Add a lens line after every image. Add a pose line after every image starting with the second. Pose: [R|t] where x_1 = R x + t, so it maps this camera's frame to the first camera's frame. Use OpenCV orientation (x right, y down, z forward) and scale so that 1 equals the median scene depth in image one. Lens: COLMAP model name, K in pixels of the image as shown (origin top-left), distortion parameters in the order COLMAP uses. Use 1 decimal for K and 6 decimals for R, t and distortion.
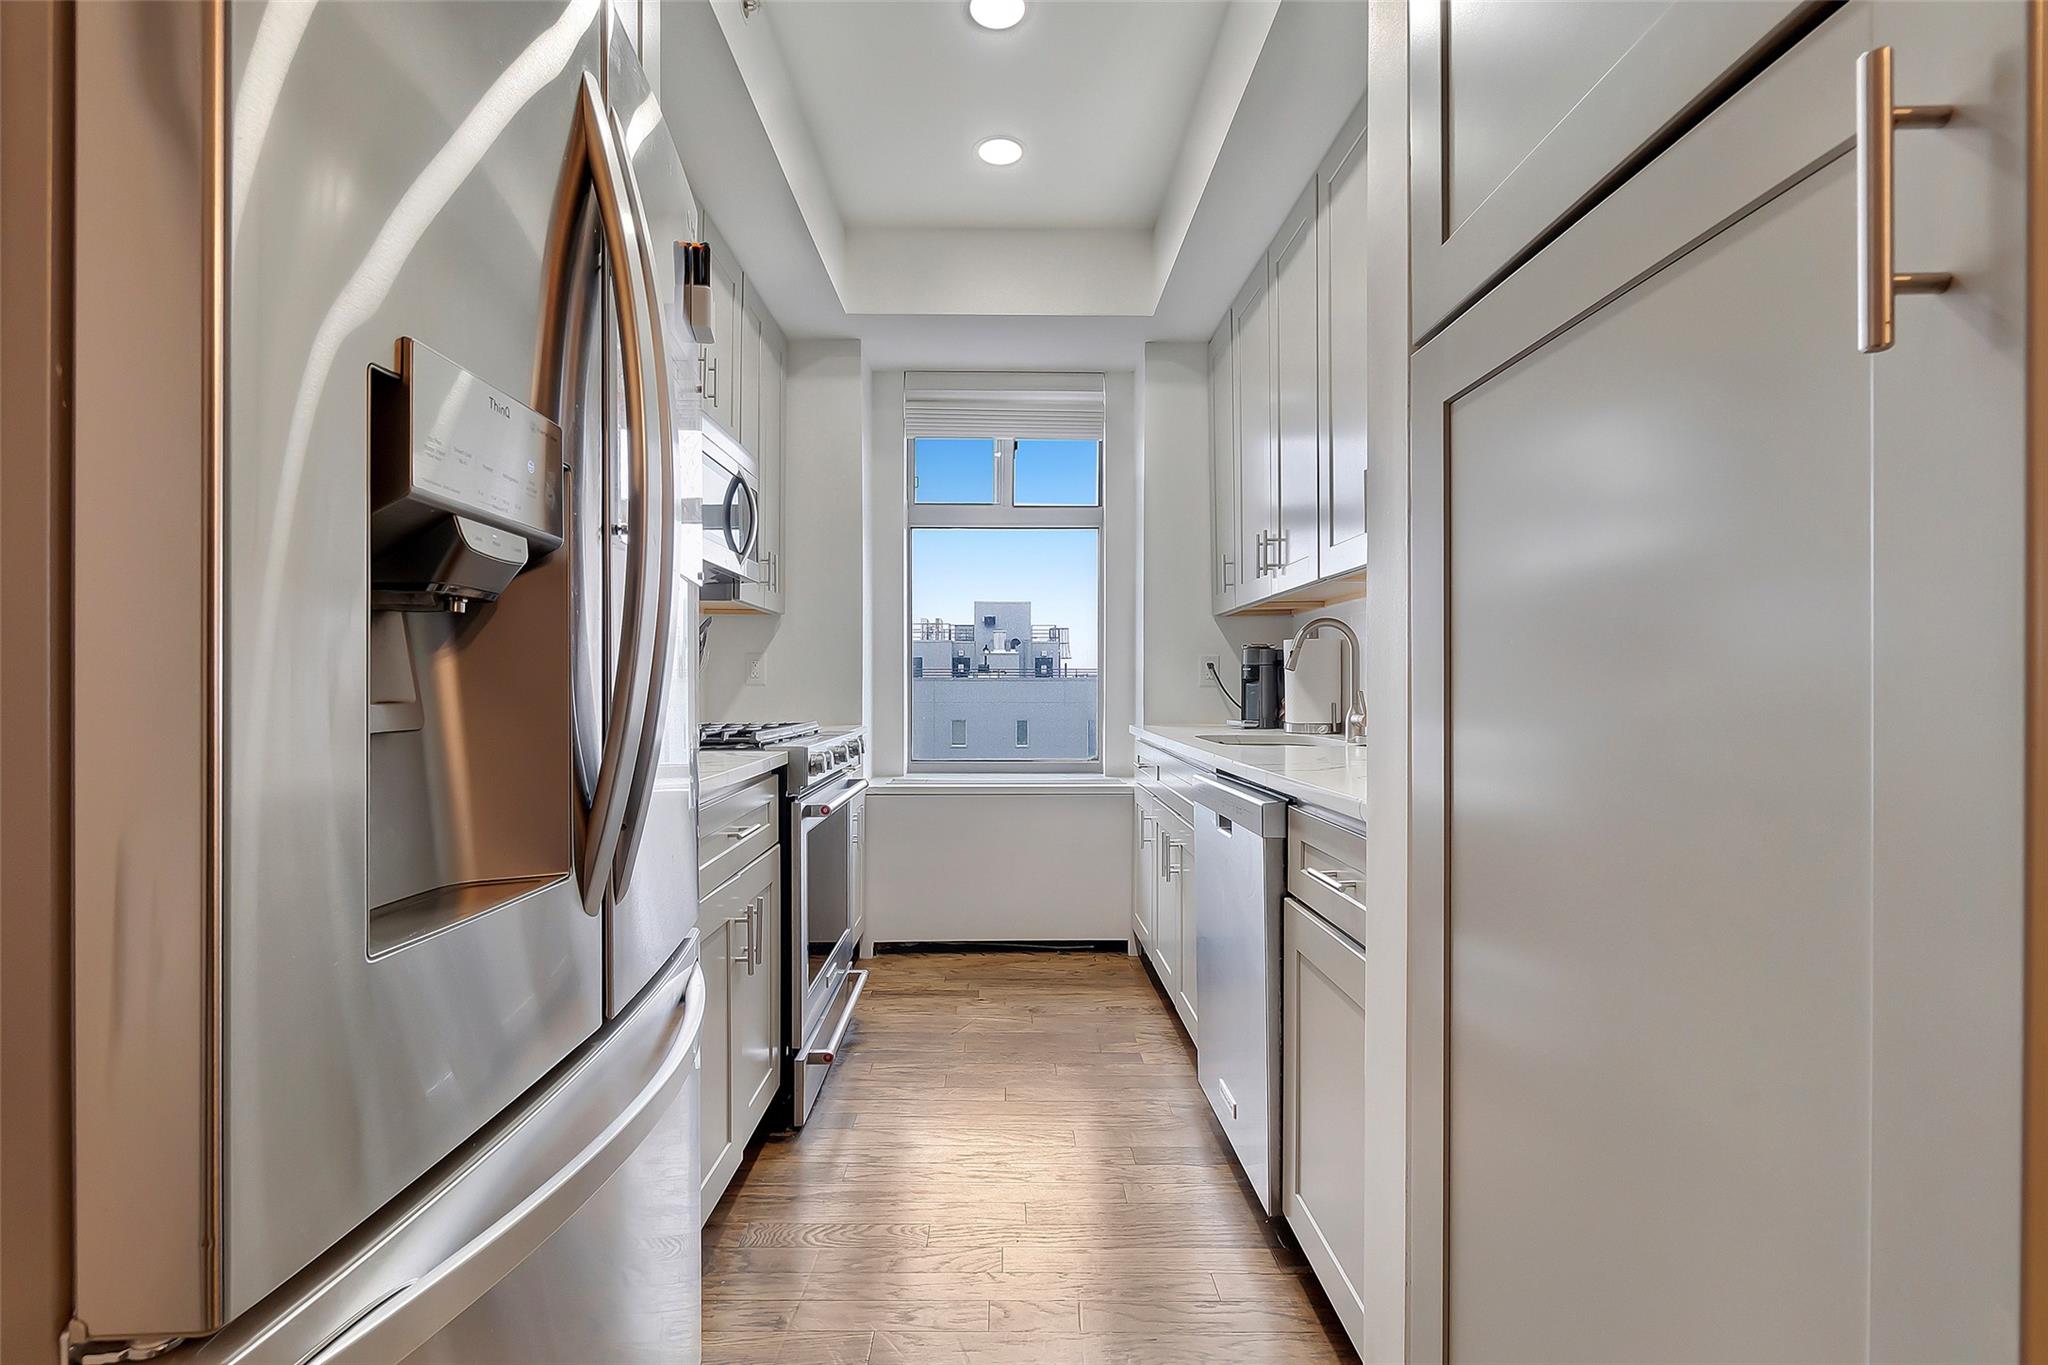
lens RADIAL K [[910.0, 0, 1022.6], [0, 910.0, 683.8], [0, 0, 1]] dist [-0.001953, -0.000067]
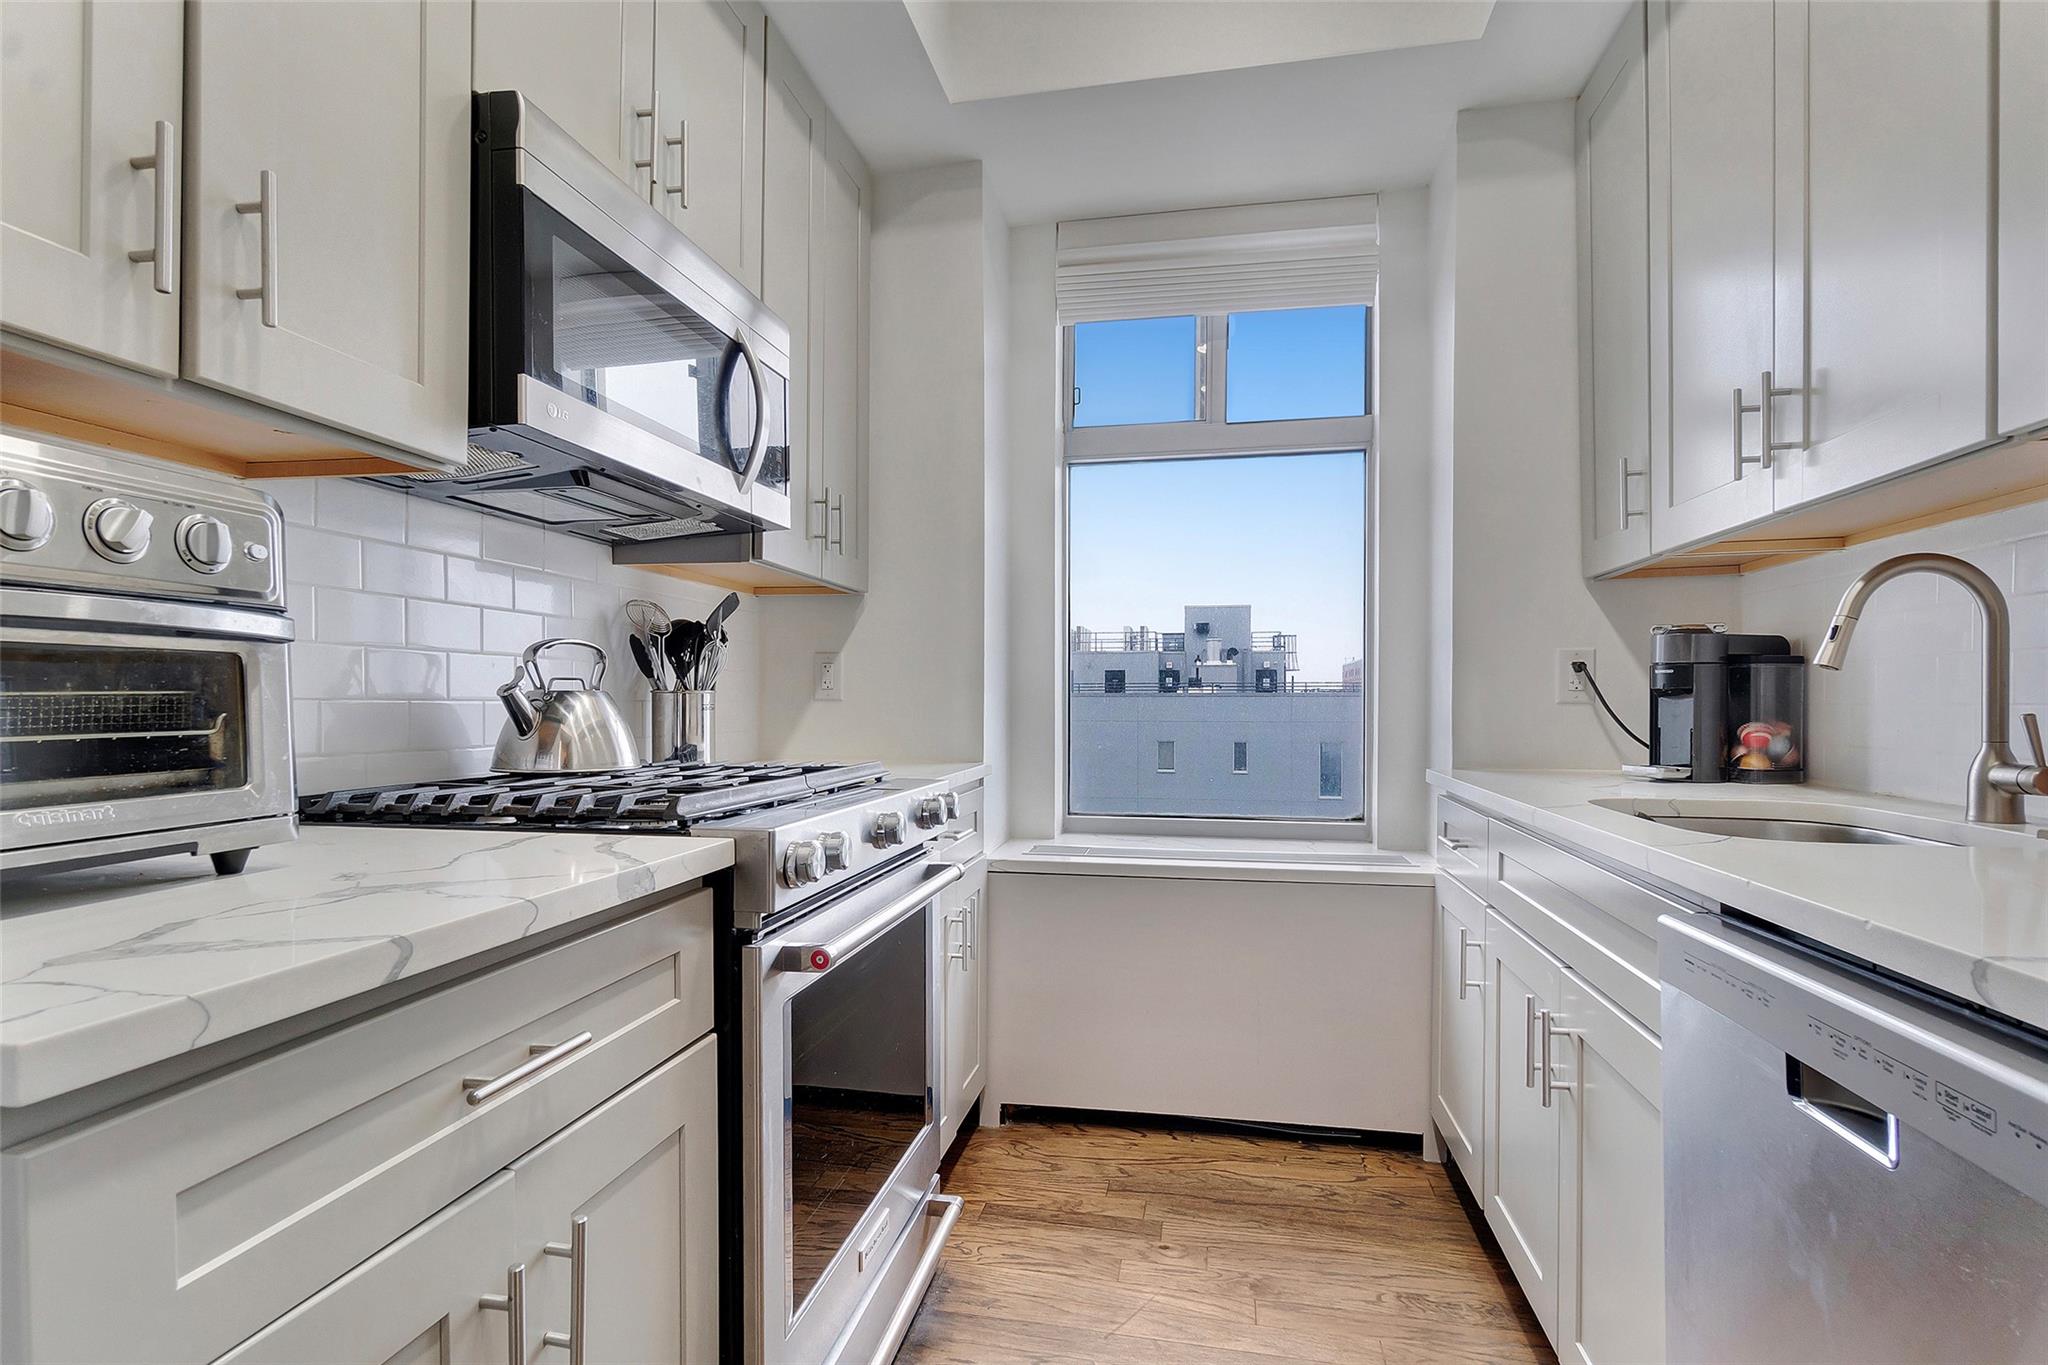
lens RADIAL K [[984.1, 0, 1019.0], [0, 984.1, 704.1], [0, 0, 1]] dist [-0.005882, -0.000719]
pose [[0.975490, 0.001576, -0.220037, 0.000407], [-0.000600, 0.999990, 0.004499, 0.000852], [0.220042, -0.004257, 0.975481, 0.338507]]
